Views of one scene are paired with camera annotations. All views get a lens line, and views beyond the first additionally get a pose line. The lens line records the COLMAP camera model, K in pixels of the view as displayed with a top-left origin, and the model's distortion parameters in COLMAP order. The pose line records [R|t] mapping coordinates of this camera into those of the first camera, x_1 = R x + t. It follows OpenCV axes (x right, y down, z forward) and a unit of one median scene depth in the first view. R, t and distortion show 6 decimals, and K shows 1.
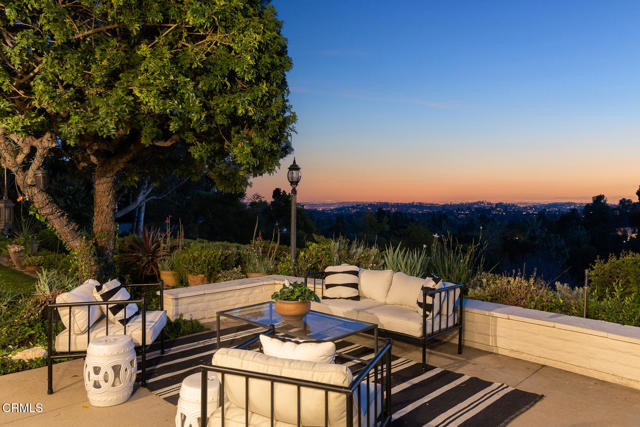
lens RADIAL K [[466.4, 0, 319.2], [0, 466.4, 207.7], [0, 0, 1]] dist [0.048712, 0.000107]
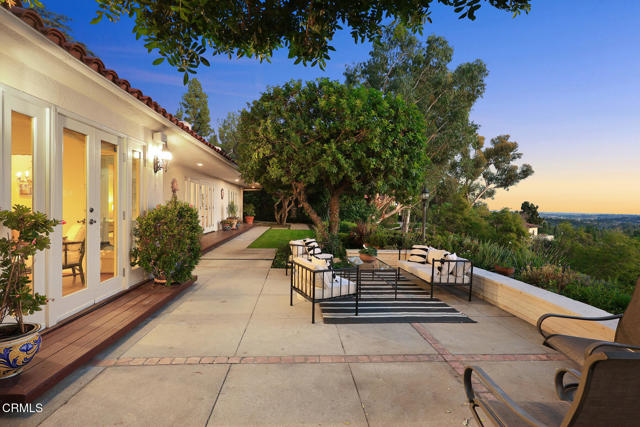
lens RADIAL K [[297.4, 0, 317.3], [0, 297.4, 206.1], [0, 0, 1]] dist [-0.000245, -0.000218]
pose [[0.756188, 0.016009, -0.654158, 0.514103], [-0.032265, 0.999397, -0.012839, -0.000892], [0.653558, 0.030815, 0.756249, -0.161040]]
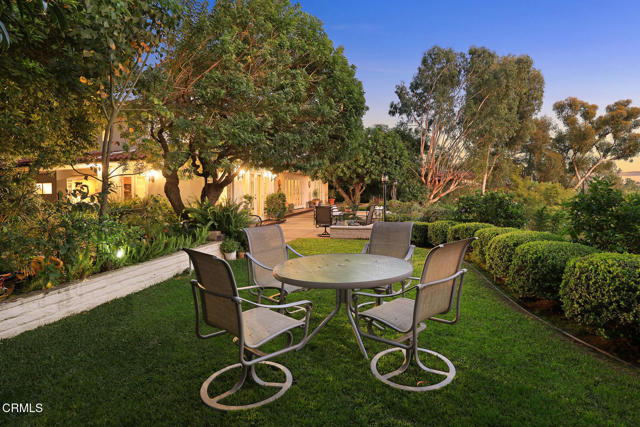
lens RADIAL K [[297.4, 0, 356.5], [0, 297.4, 163.6], [0, 0, 1]] dist [-0.000245, -0.000218]
pose [[0.600804, -0.080010, -0.795382, 2.145329], [0.006148, 0.995412, -0.095488, -0.002538], [0.799373, 0.052480, 0.598539, -0.798129]]
